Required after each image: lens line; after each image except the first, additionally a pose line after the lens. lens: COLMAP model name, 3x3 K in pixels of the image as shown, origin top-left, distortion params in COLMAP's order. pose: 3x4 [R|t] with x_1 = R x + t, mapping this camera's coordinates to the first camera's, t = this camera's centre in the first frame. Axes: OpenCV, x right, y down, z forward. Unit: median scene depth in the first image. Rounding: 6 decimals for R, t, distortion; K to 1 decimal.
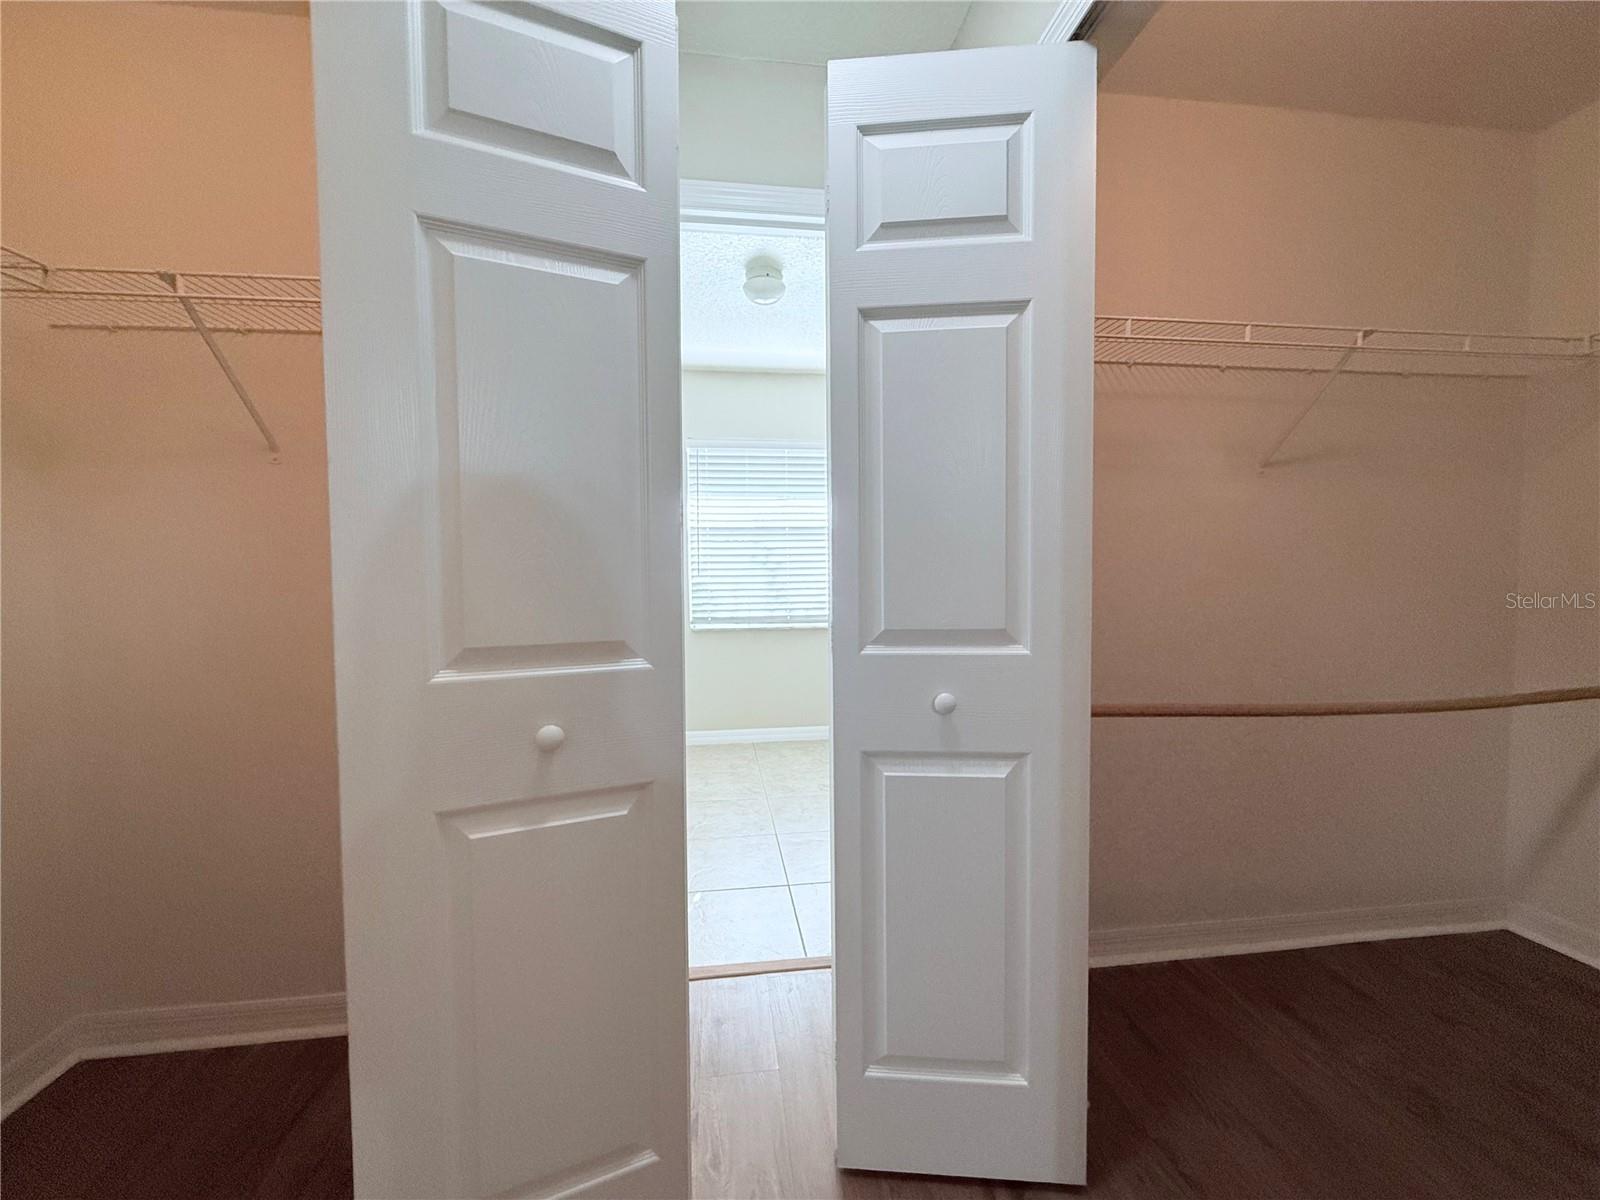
lens RADIAL K [[638.9, 0, 794.4], [0, 638.9, 604.2], [0, 0, 1]] dist [0.003246, -0.000541]
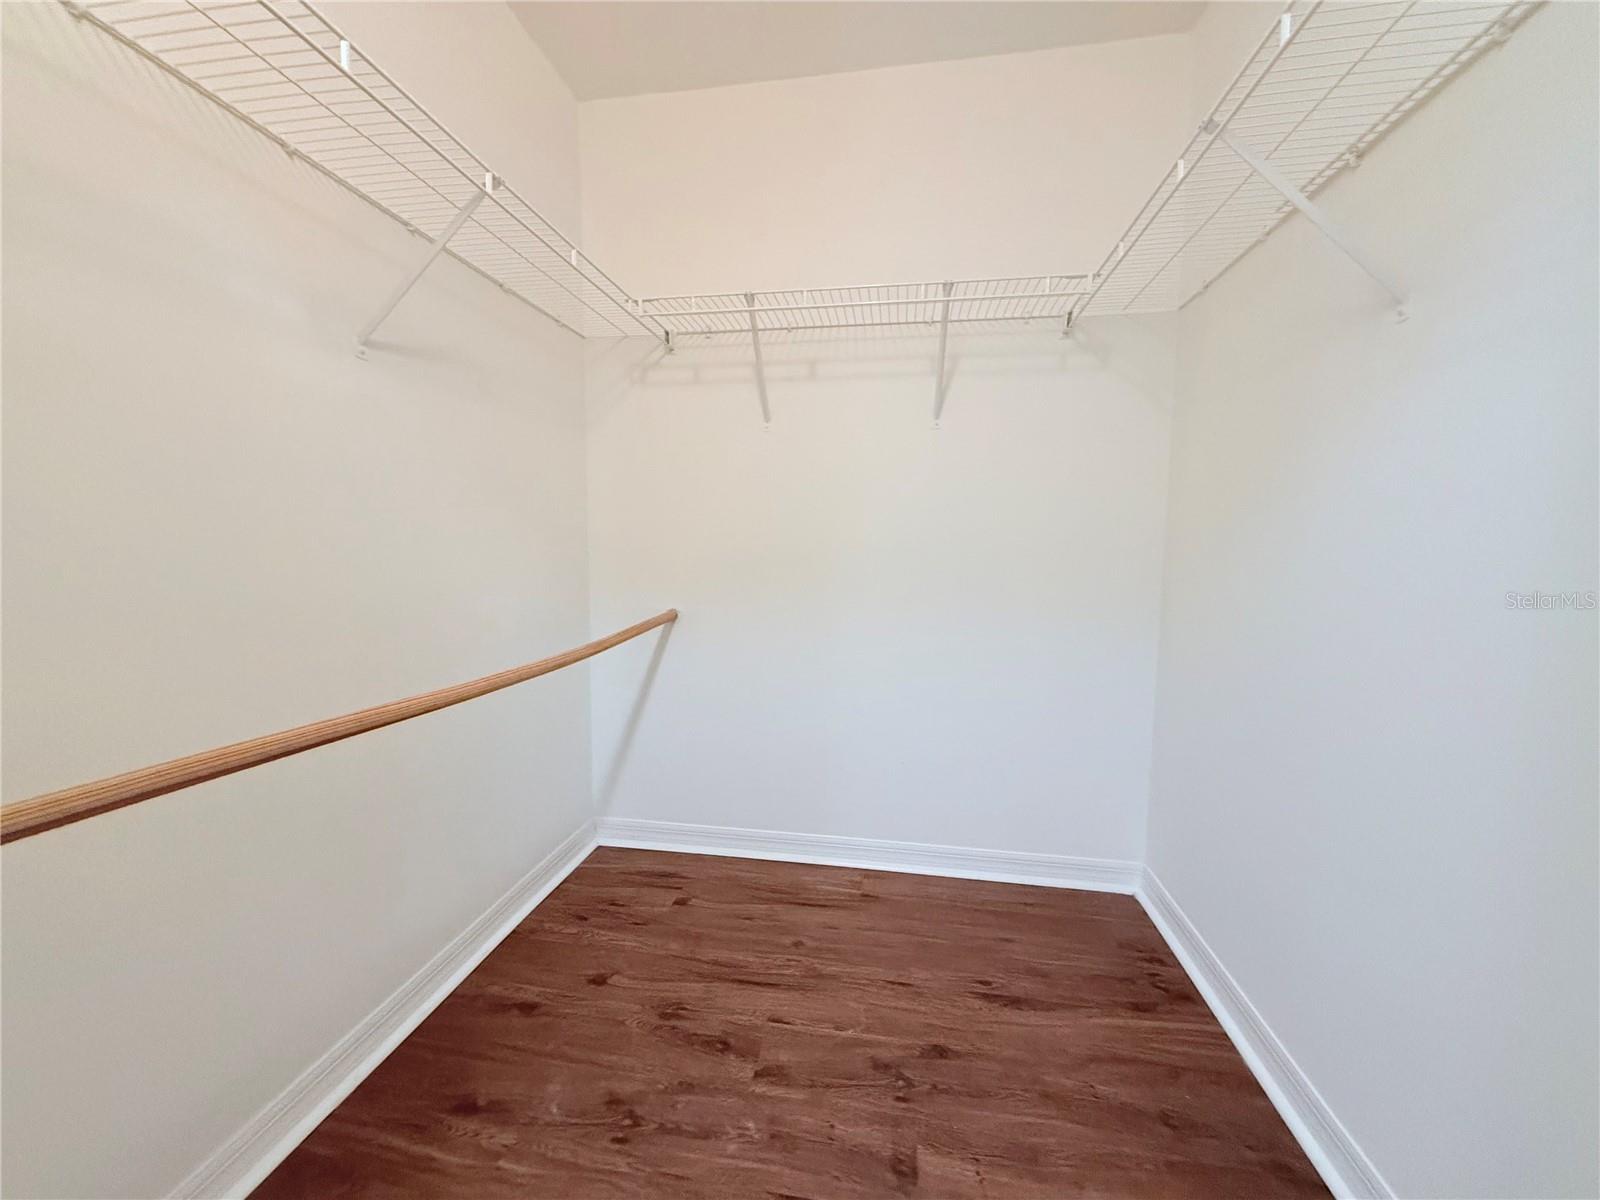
lens RADIAL K [[638.9, 0, 799.8], [0, 638.9, 600.8], [0, 0, 1]] dist [0.003246, -0.000541]
pose [[0.284969, -0.074828, 0.955612, 0.215224], [0.030292, 0.997153, 0.069047, 0.024843], [-0.958058, 0.009271, 0.286425, 0.399403]]
